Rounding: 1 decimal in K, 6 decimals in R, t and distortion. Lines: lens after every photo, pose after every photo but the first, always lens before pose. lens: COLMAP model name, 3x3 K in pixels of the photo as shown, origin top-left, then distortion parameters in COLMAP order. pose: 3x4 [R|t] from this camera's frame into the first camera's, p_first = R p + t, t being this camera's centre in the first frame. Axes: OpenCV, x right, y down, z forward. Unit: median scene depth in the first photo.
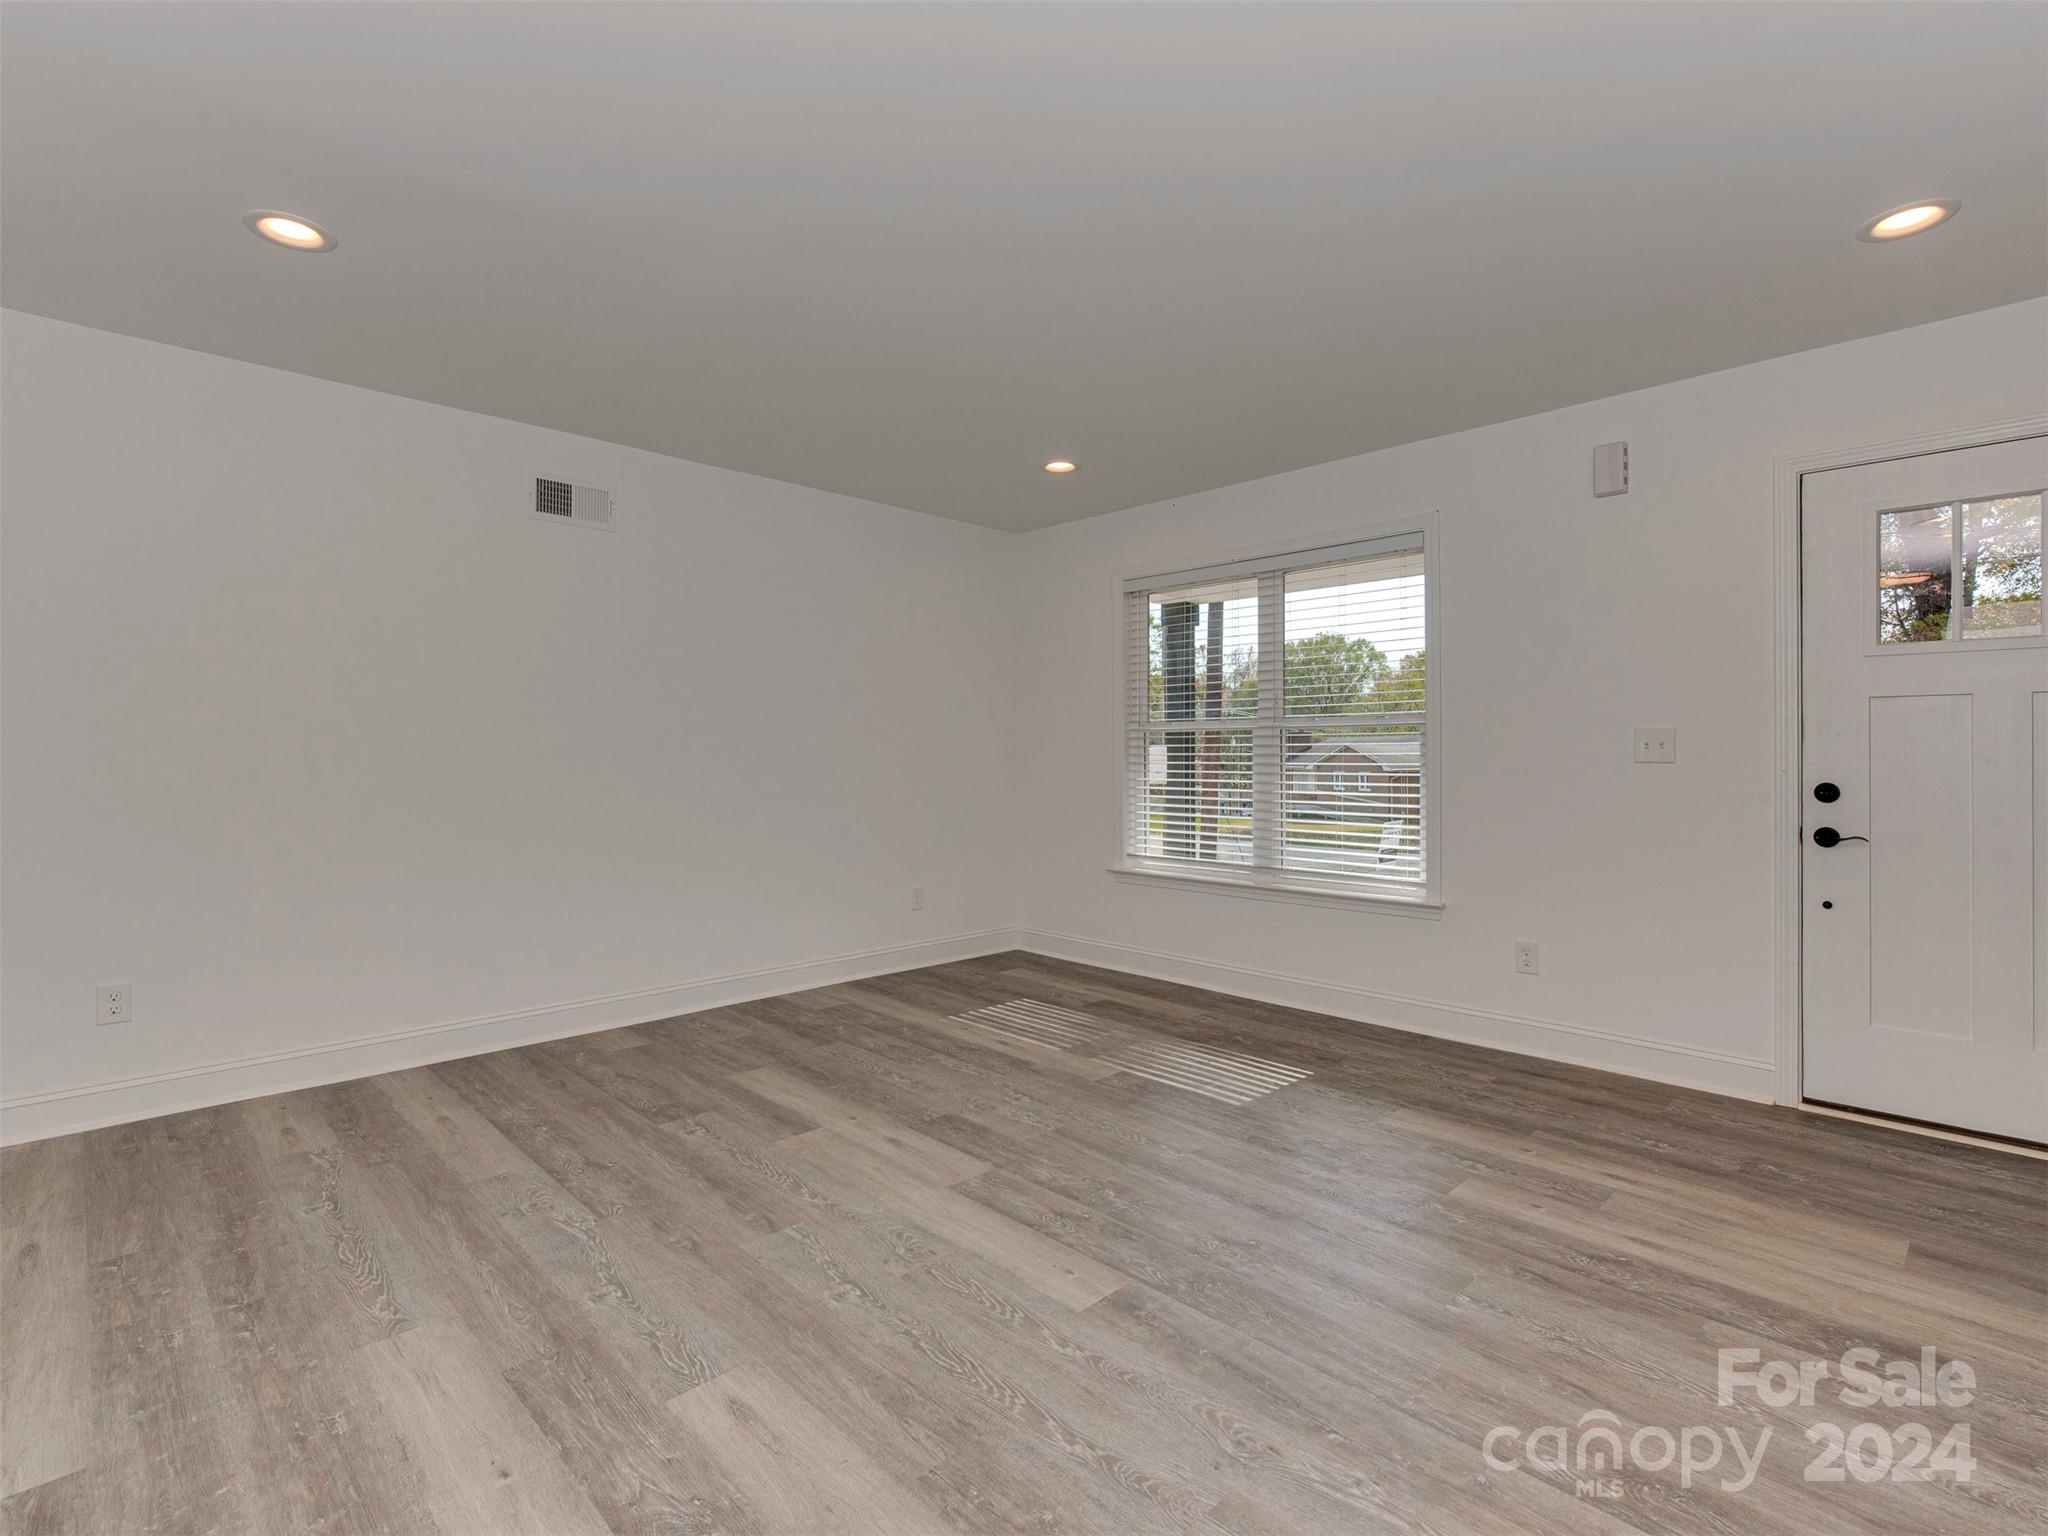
lens RADIAL K [[970.0, 0, 1039.2], [0, 970.0, 767.4], [0, 0, 1]] dist [0.004239, -0.001724]
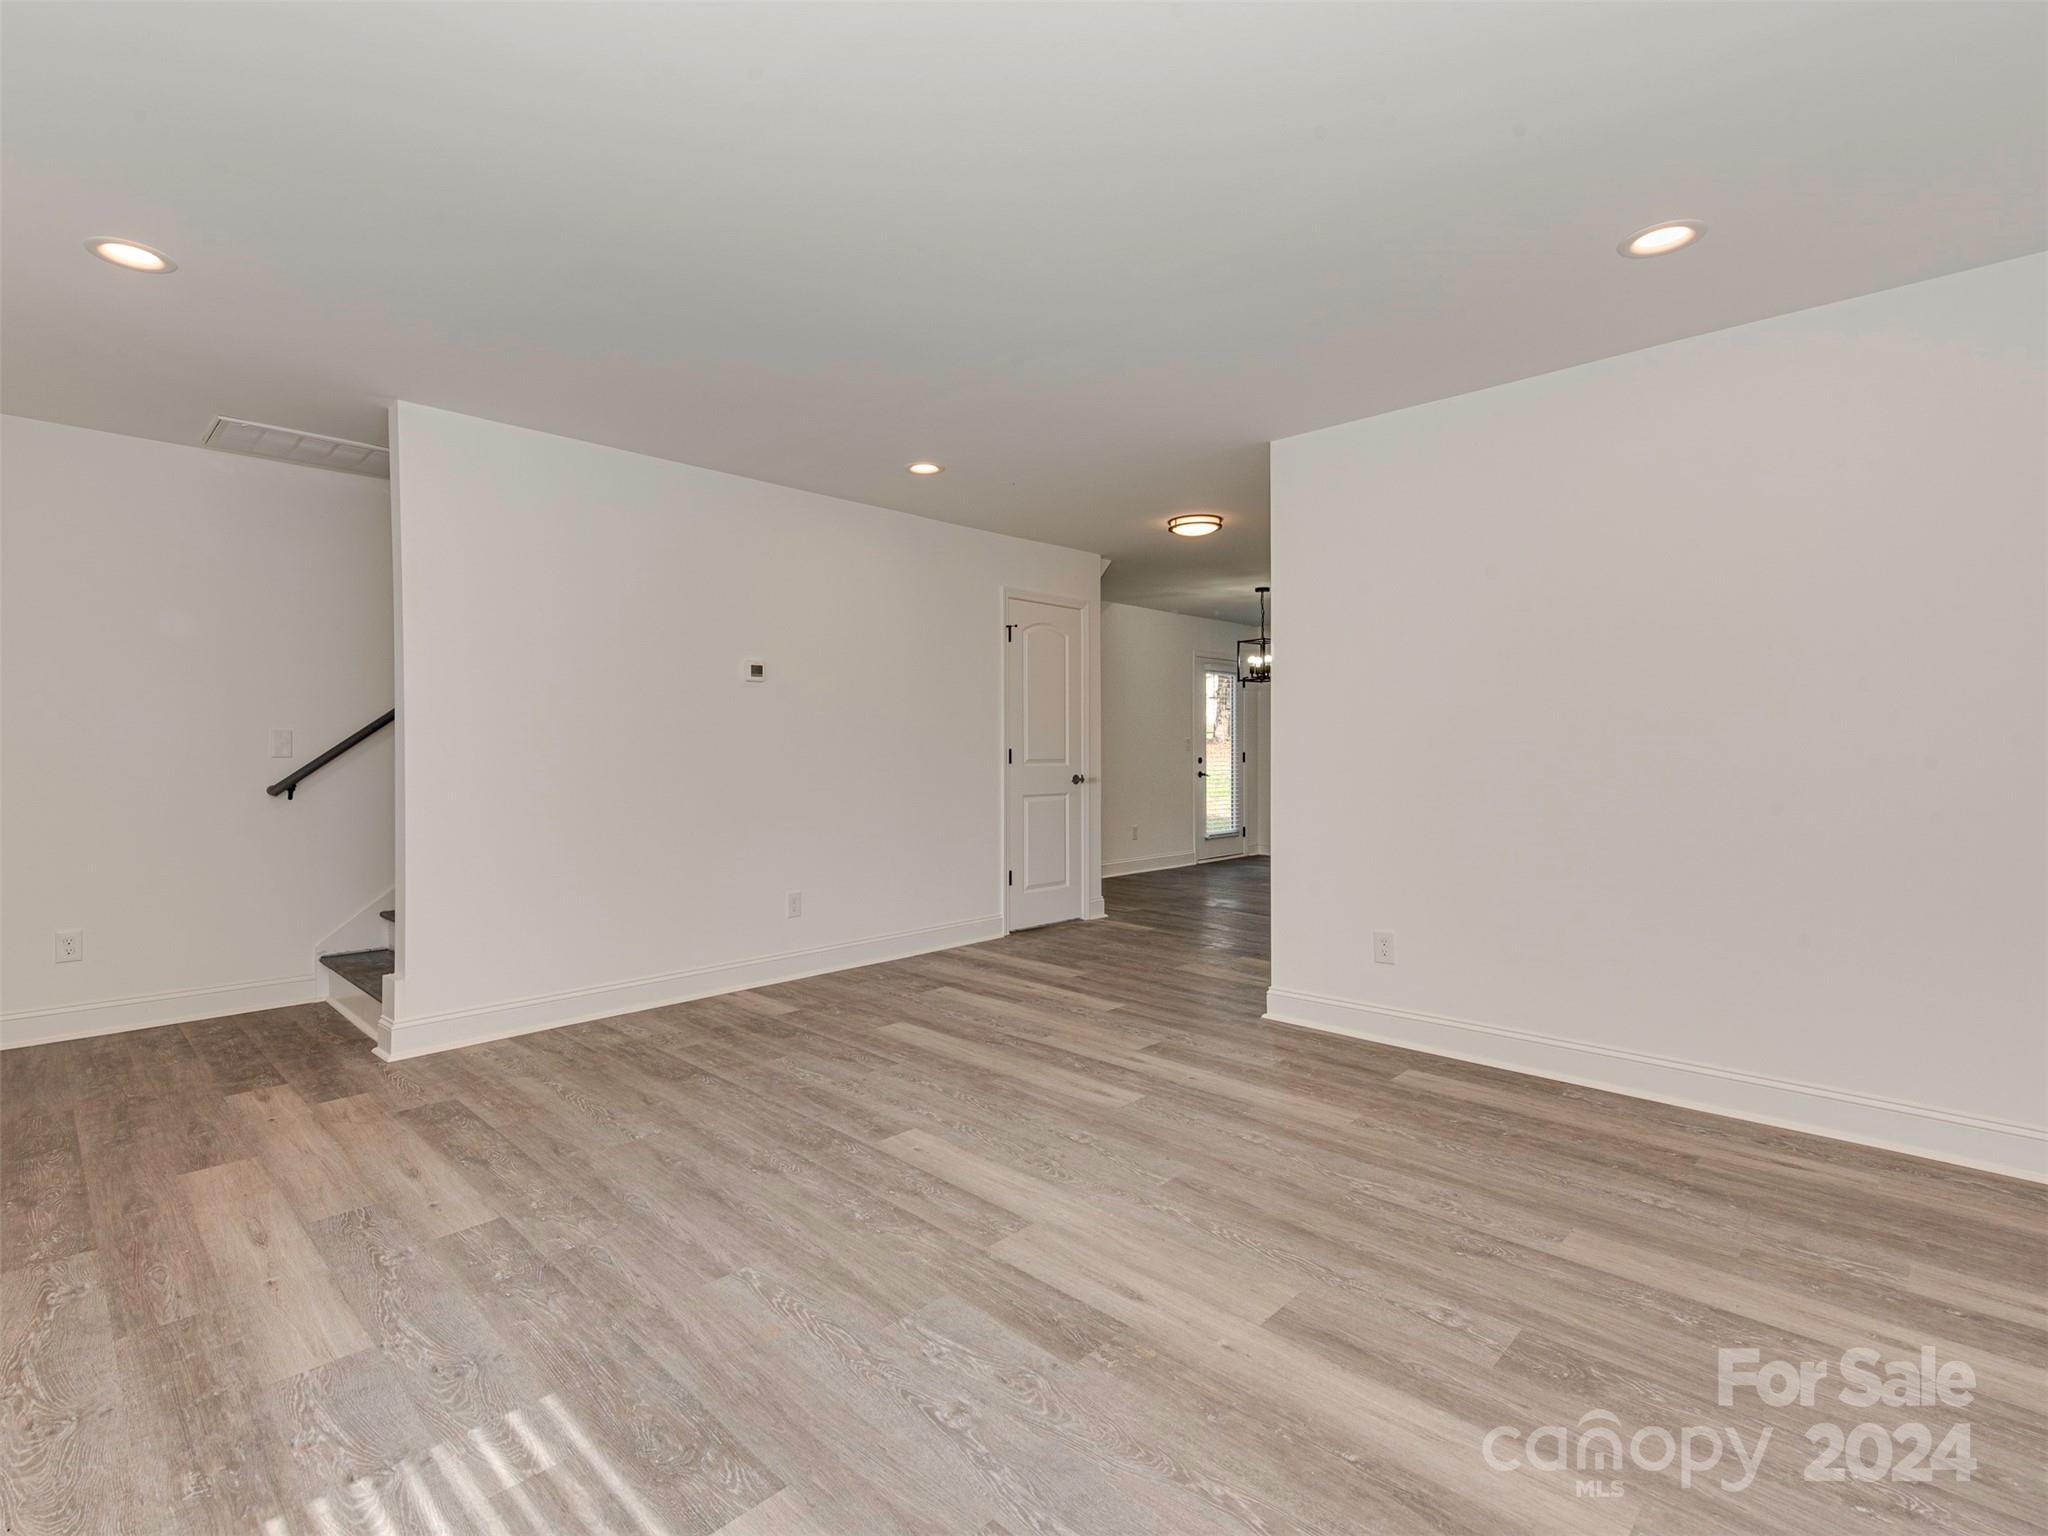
lens RADIAL K [[974.0, 0, 976.7], [0, 974.0, 763.9], [0, 0, 1]] dist [0.005353, -0.001485]
pose [[-0.999998, 0.001787, 0.000929, -0.034386], [0.001812, 0.999624, 0.027359, -0.019797], [-0.000879, 0.027360, -0.999625, 1.560089]]
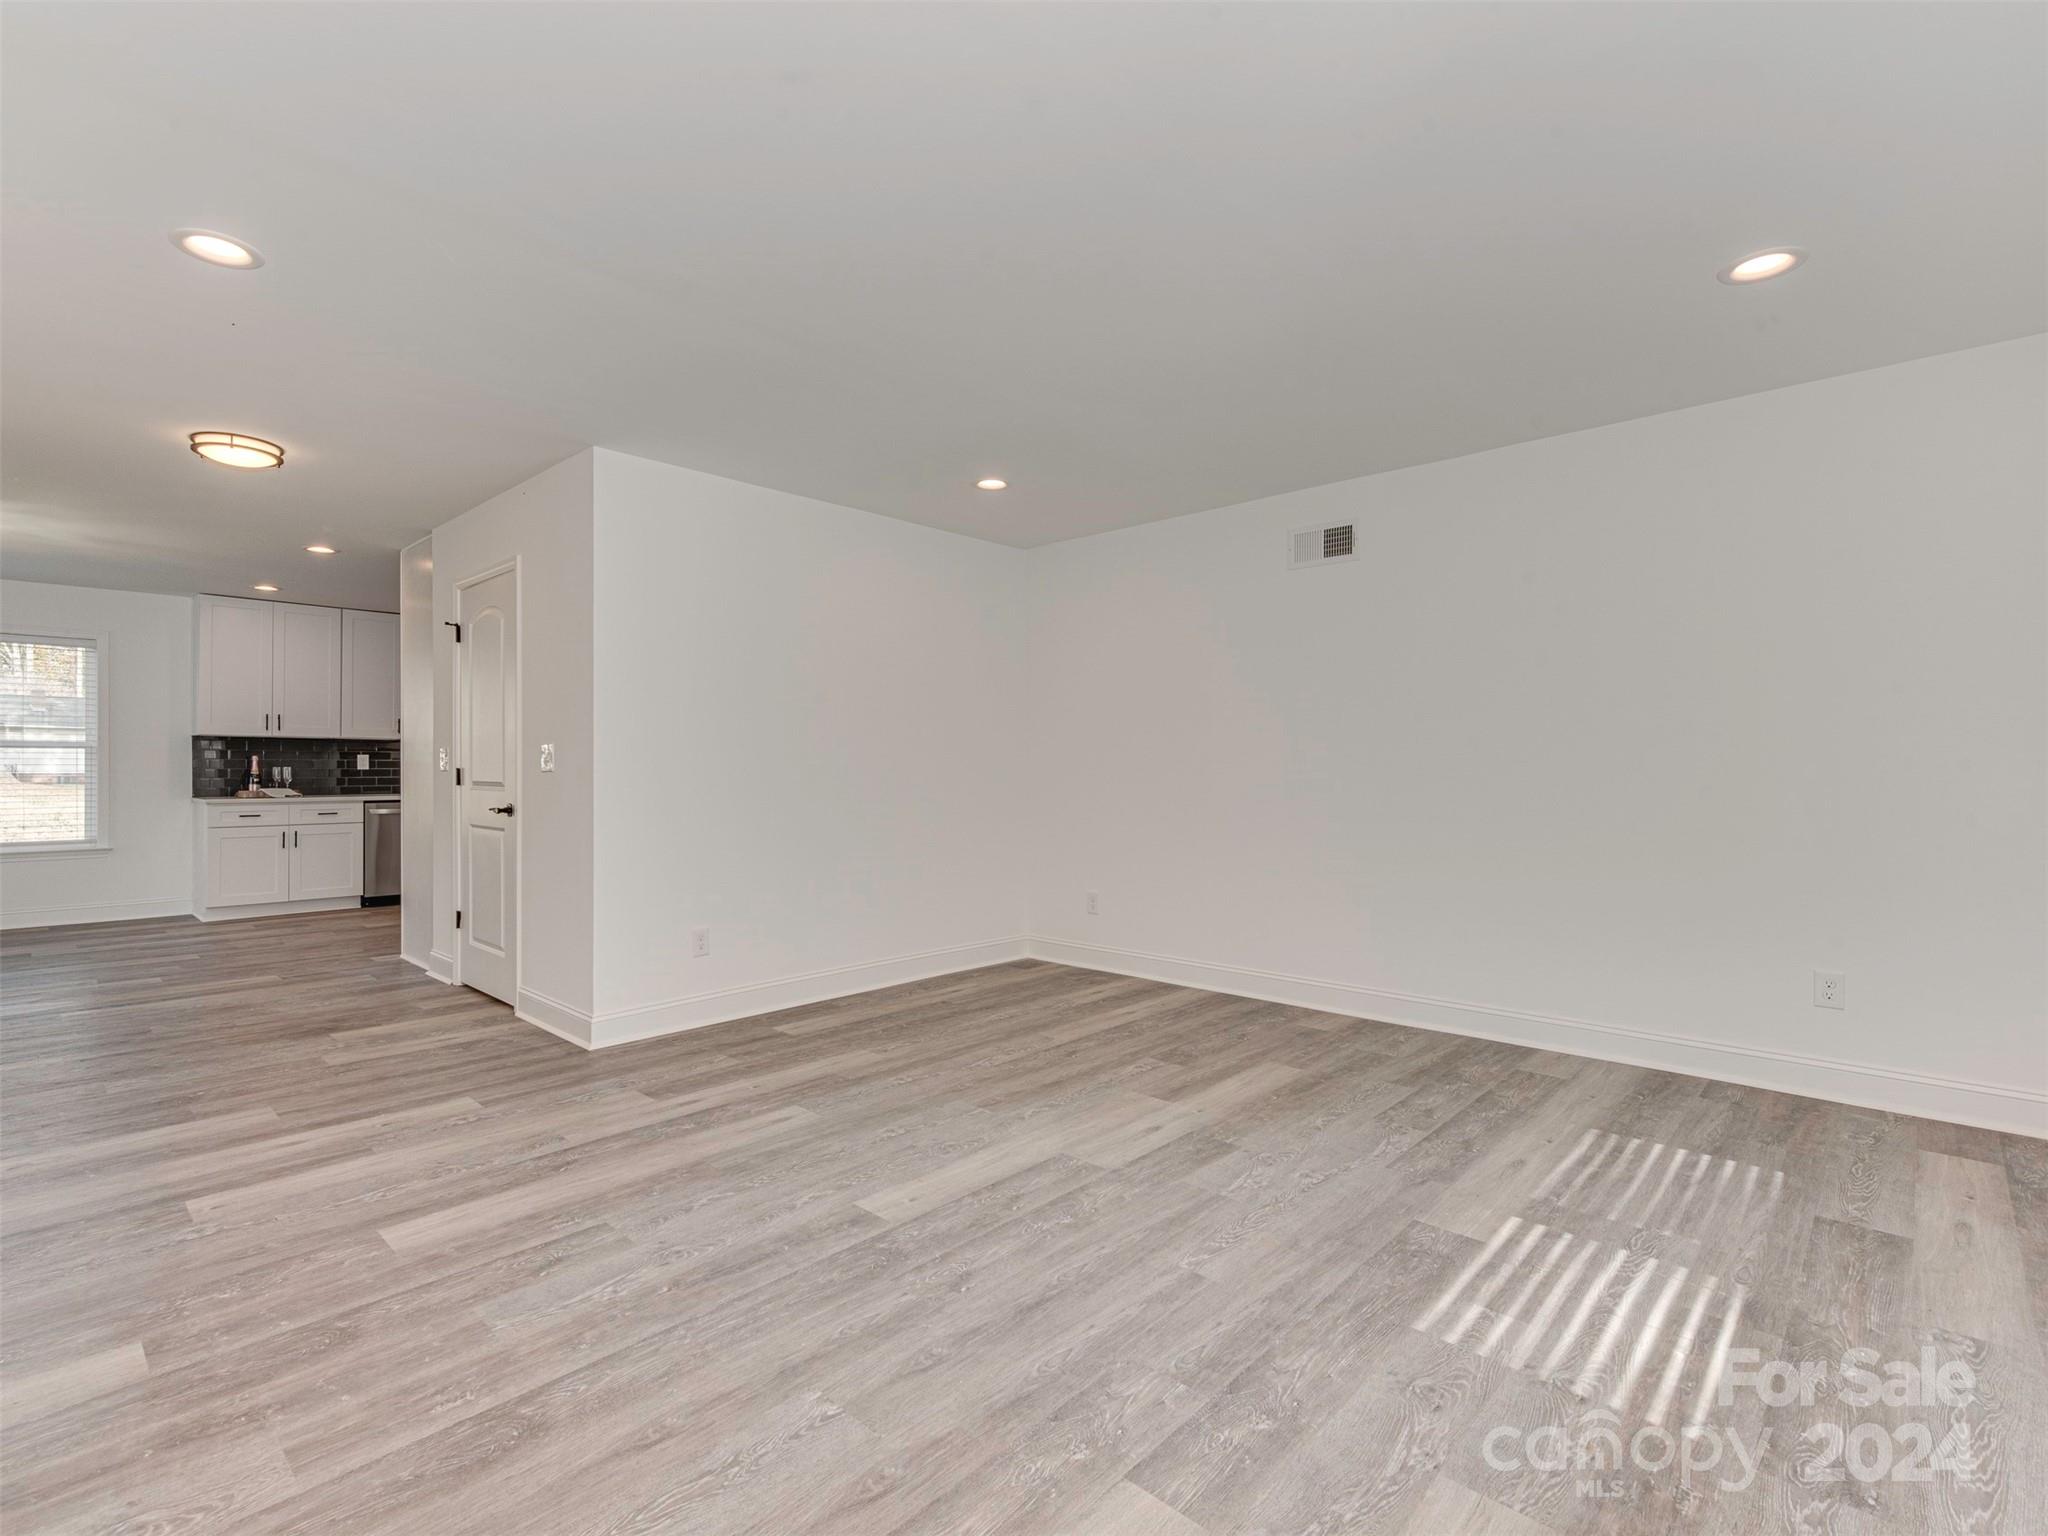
lens RADIAL K [[974.0, 0, 976.7], [0, 974.0, 763.9], [0, 0, 1]] dist [0.005353, -0.001485]
pose [[0.015876, -0.004012, -0.999866, 0.836562], [-0.011047, 0.999930, -0.004188, -0.005895], [0.999813, 0.011112, 0.015831, 0.719644]]
